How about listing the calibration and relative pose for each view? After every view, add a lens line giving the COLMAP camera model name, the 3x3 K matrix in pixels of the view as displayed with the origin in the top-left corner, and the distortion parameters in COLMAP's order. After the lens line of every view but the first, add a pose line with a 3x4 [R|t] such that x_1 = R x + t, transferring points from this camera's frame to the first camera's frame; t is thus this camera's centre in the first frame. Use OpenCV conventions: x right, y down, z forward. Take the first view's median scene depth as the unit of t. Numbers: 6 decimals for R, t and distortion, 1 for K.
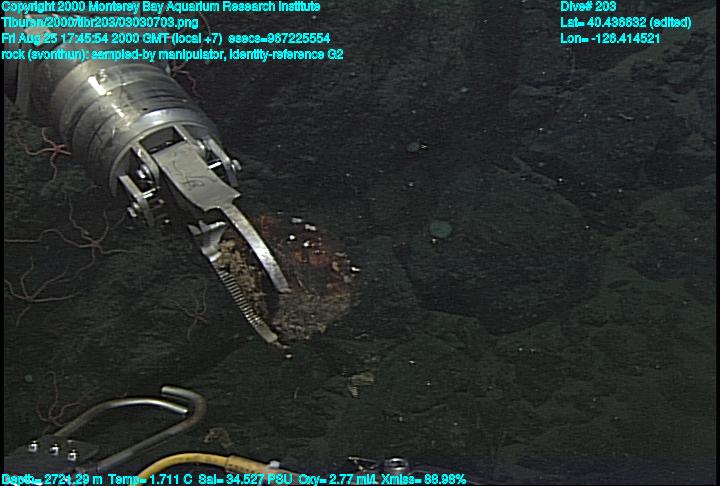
lens RADIAL K [[320.1, 0, 356.1], [0, 320.1, 243.7], [0, 0, 1]] dist [0.002054, -0.000135]
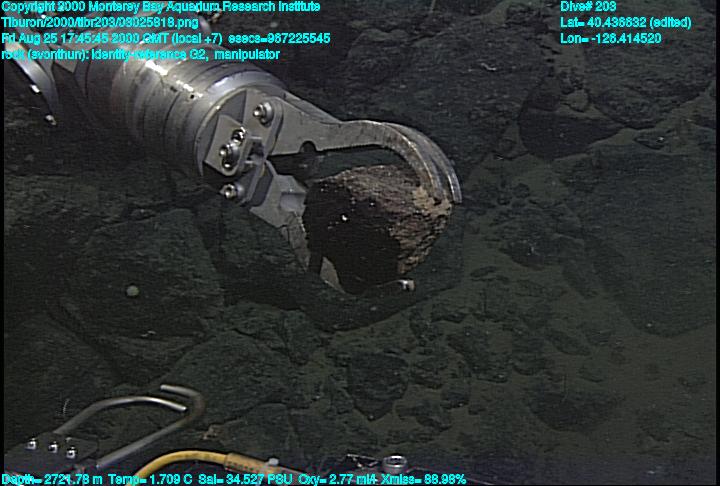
lens RADIAL K [[320.1, 0, 364.0], [0, 320.1, 243.0], [0, 0, 1]] dist [0.002054, -0.000135]
pose [[0.999898, 0.006760, 0.012604, 0.500316], [-0.006822, 0.999965, 0.004843, 0.050386], [-0.012571, -0.004929, 0.999909, 0.177333]]
